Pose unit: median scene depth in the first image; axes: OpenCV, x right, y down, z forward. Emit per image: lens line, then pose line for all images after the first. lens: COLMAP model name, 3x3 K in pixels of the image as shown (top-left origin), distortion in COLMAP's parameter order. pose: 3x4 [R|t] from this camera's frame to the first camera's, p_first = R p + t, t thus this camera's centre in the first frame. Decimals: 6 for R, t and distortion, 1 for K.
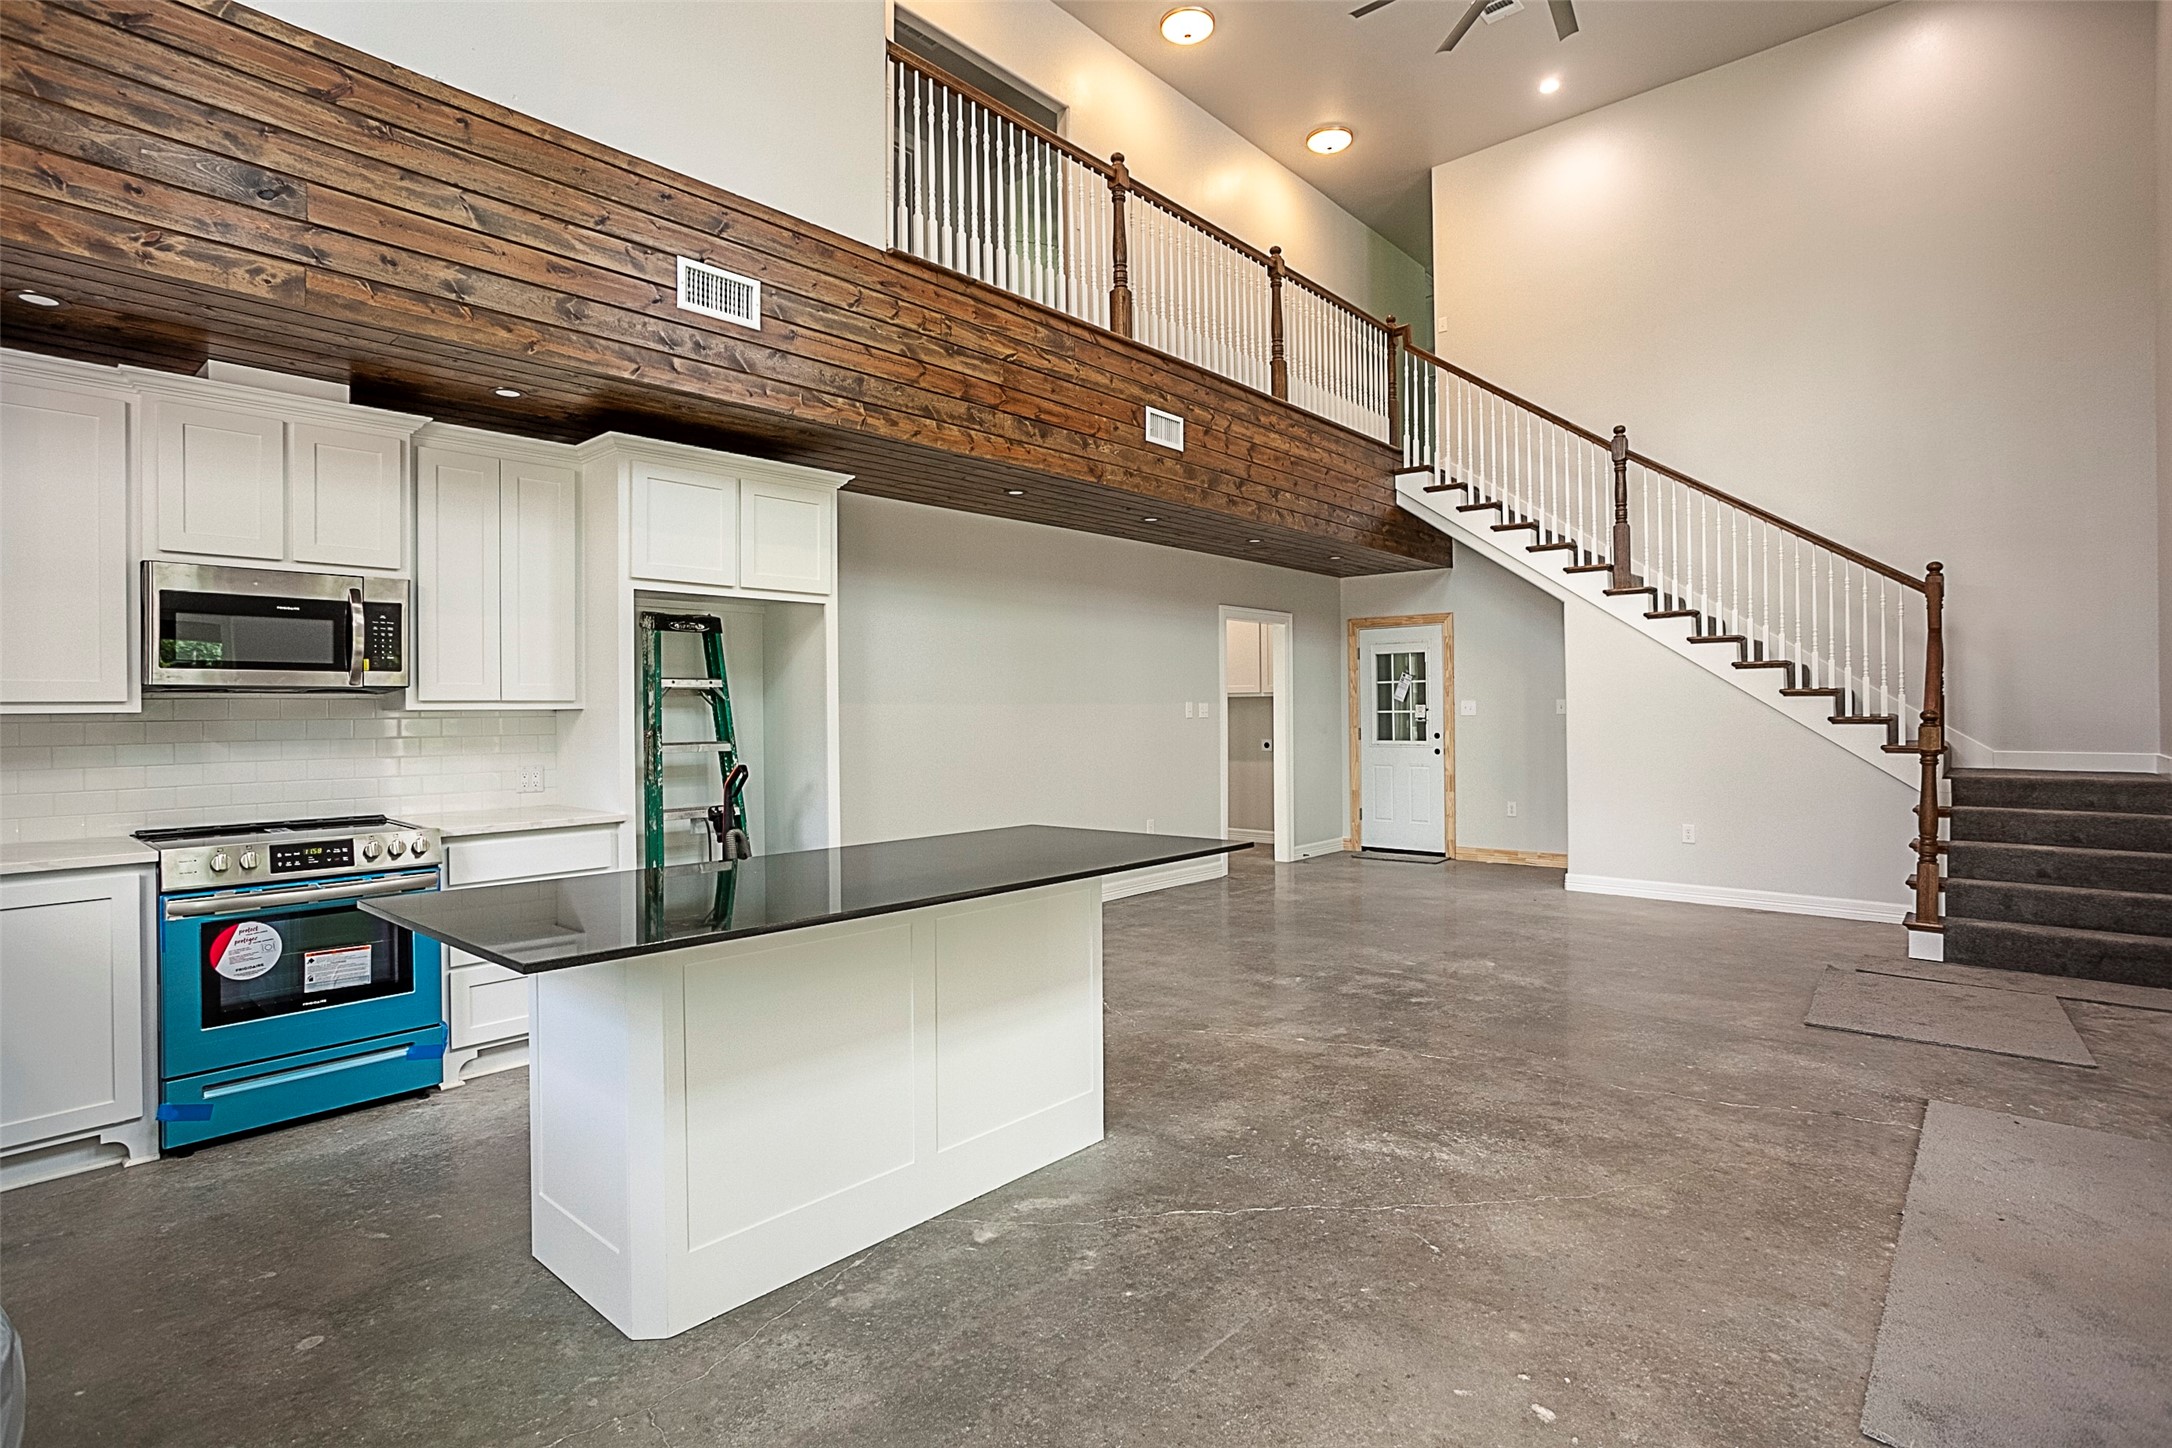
lens RADIAL K [[1068.8, 0, 1109.2], [0, 1068.8, 712.4], [0, 0, 1]] dist [-0.041426, 0.028681]
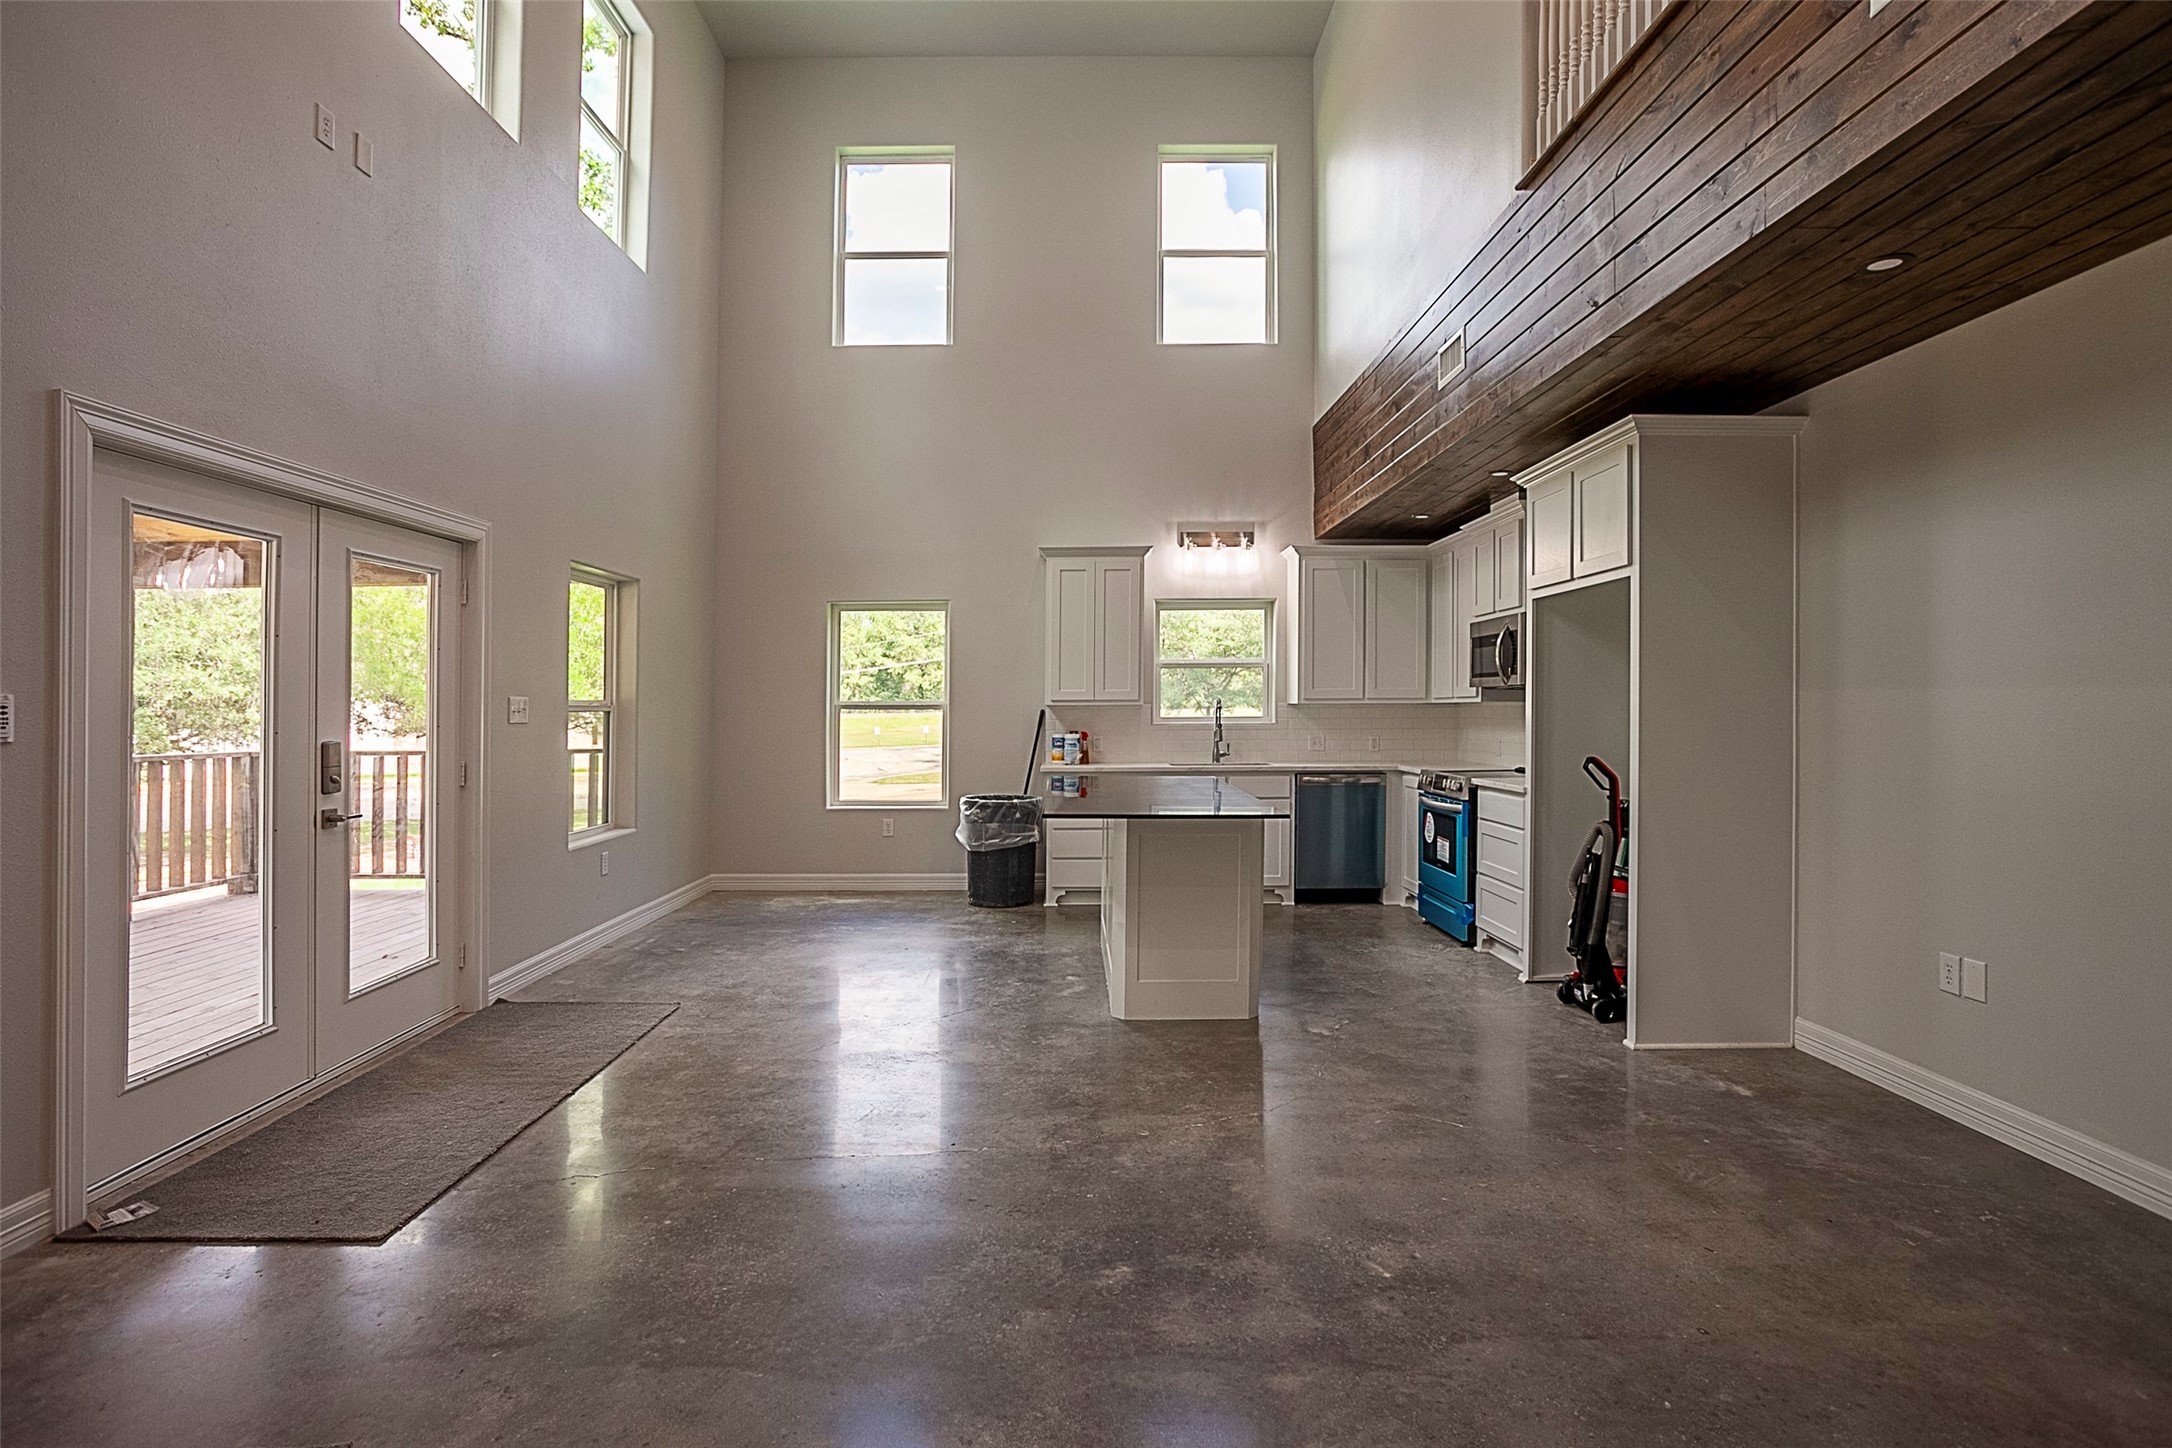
lens RADIAL K [[1103.5, 0, 1098.2], [0, 1103.5, 702.2], [0, 0, 1]] dist [-0.057710, 0.033059]
pose [[-0.748246, 0.007934, -0.663374, 0.799082], [0.009733, 0.999952, 0.000981, -0.015322], [0.663350, -0.005723, -0.748287, 1.708605]]
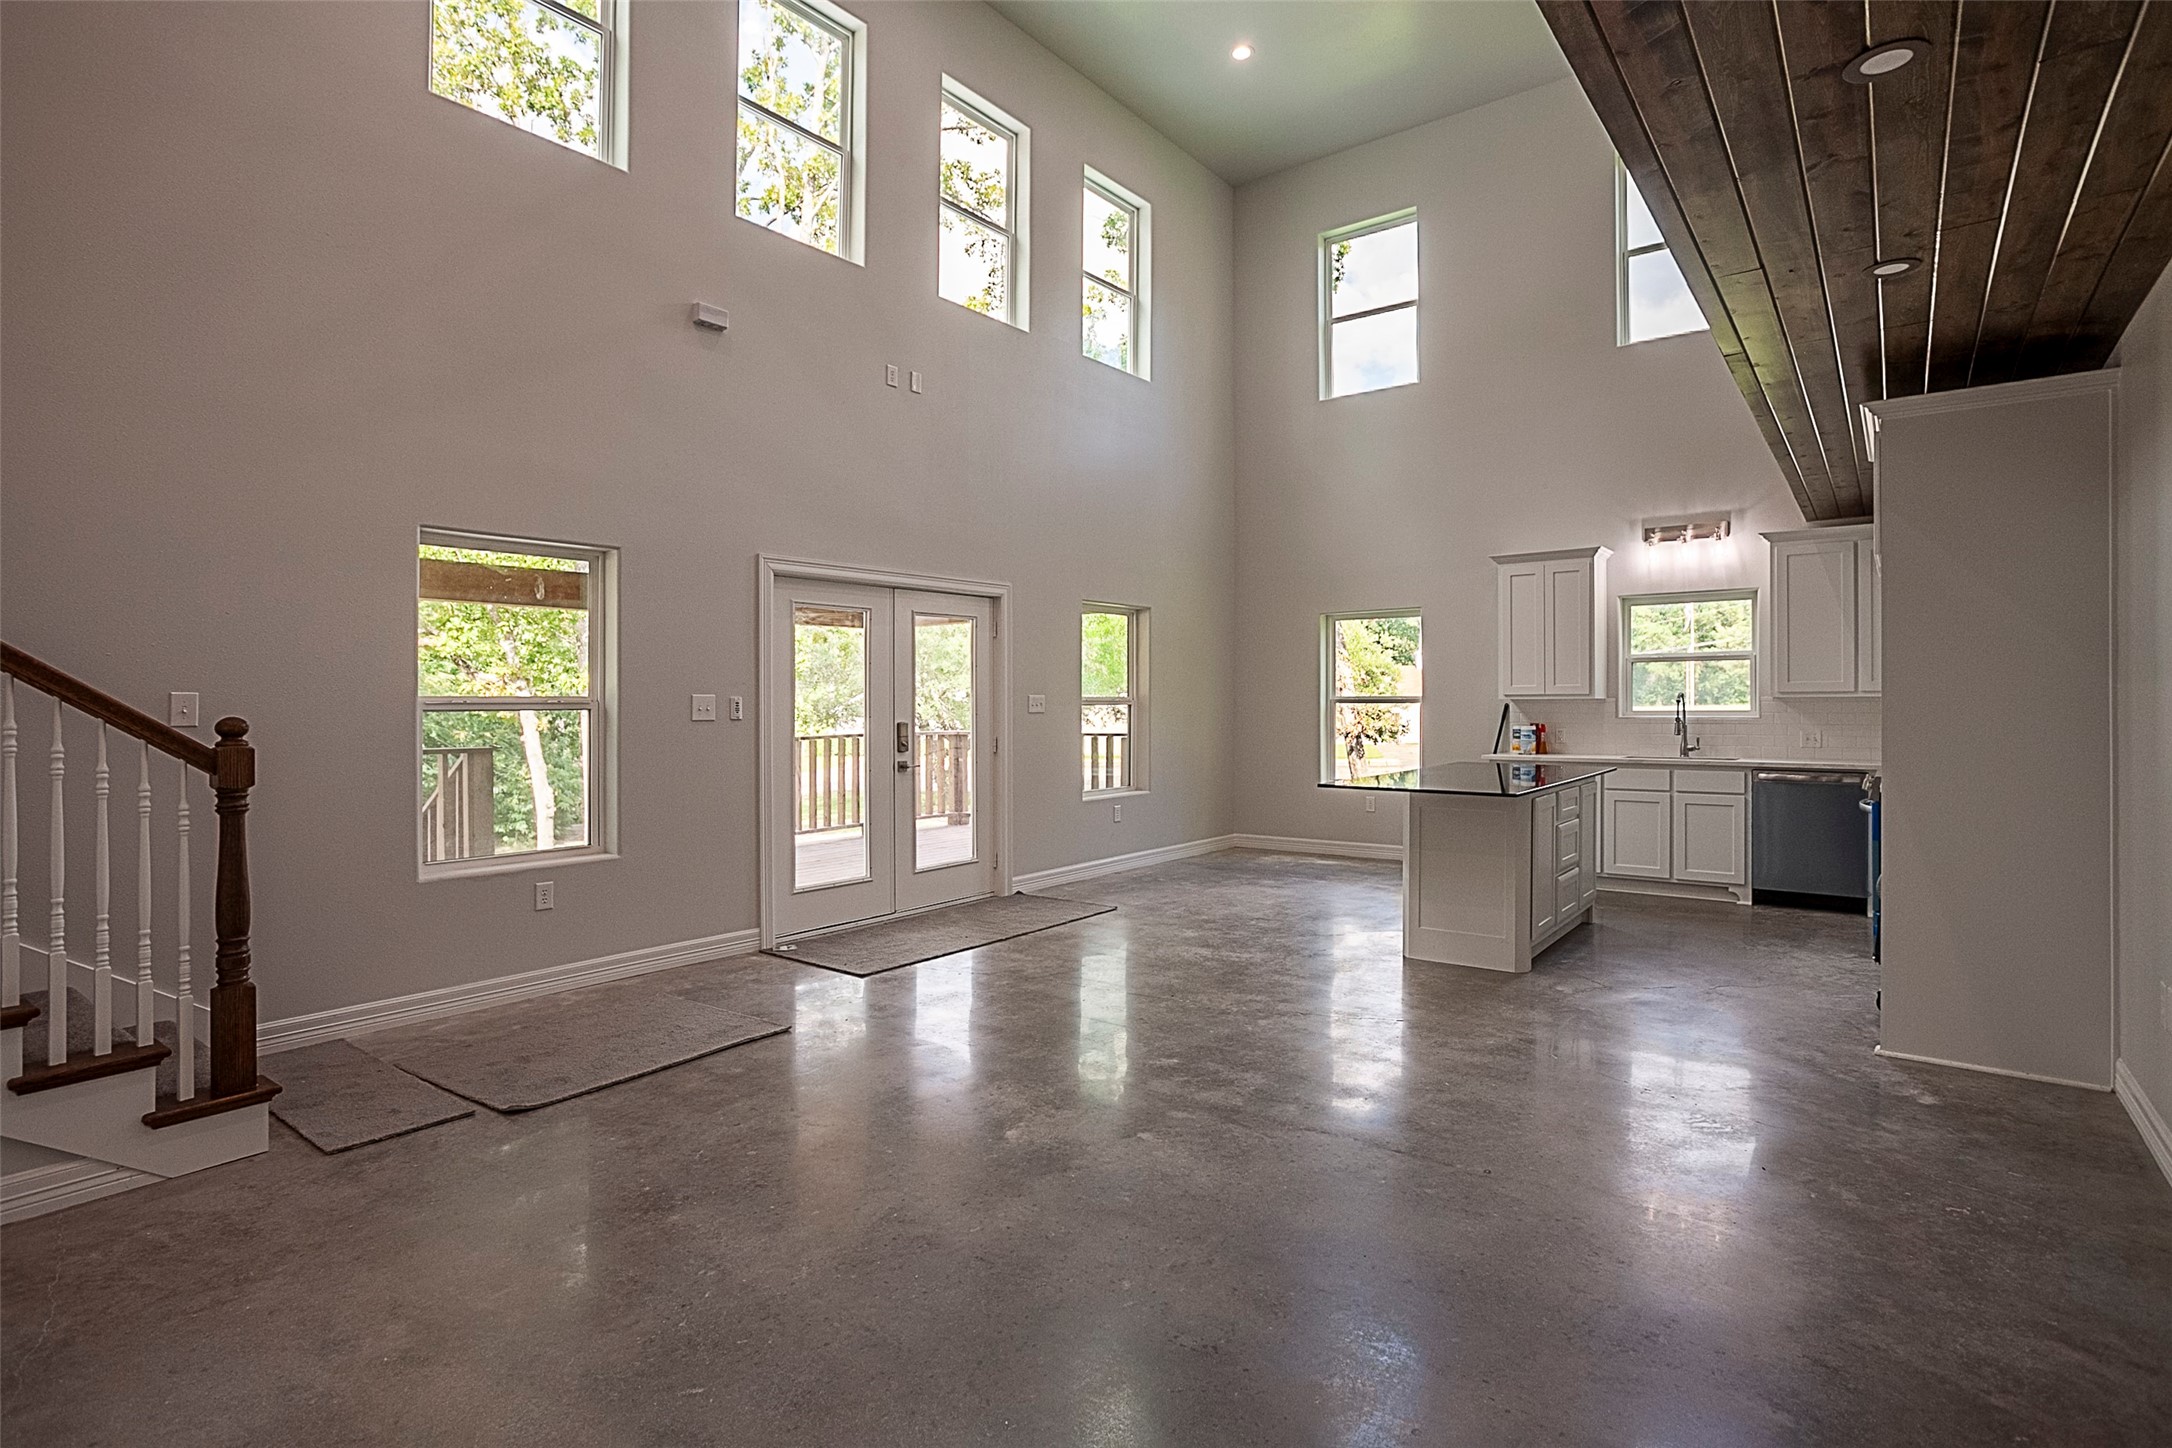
lens RADIAL K [[1103.5, 0, 1098.2], [0, 1103.5, 702.2], [0, 0, 1]] dist [-0.057710, 0.033059]
pose [[-0.997261, 0.012071, -0.072974, 0.496627], [0.012101, 0.999927, 0.000022, -0.013091], [0.072969, -0.000861, -0.997334, 2.258871]]
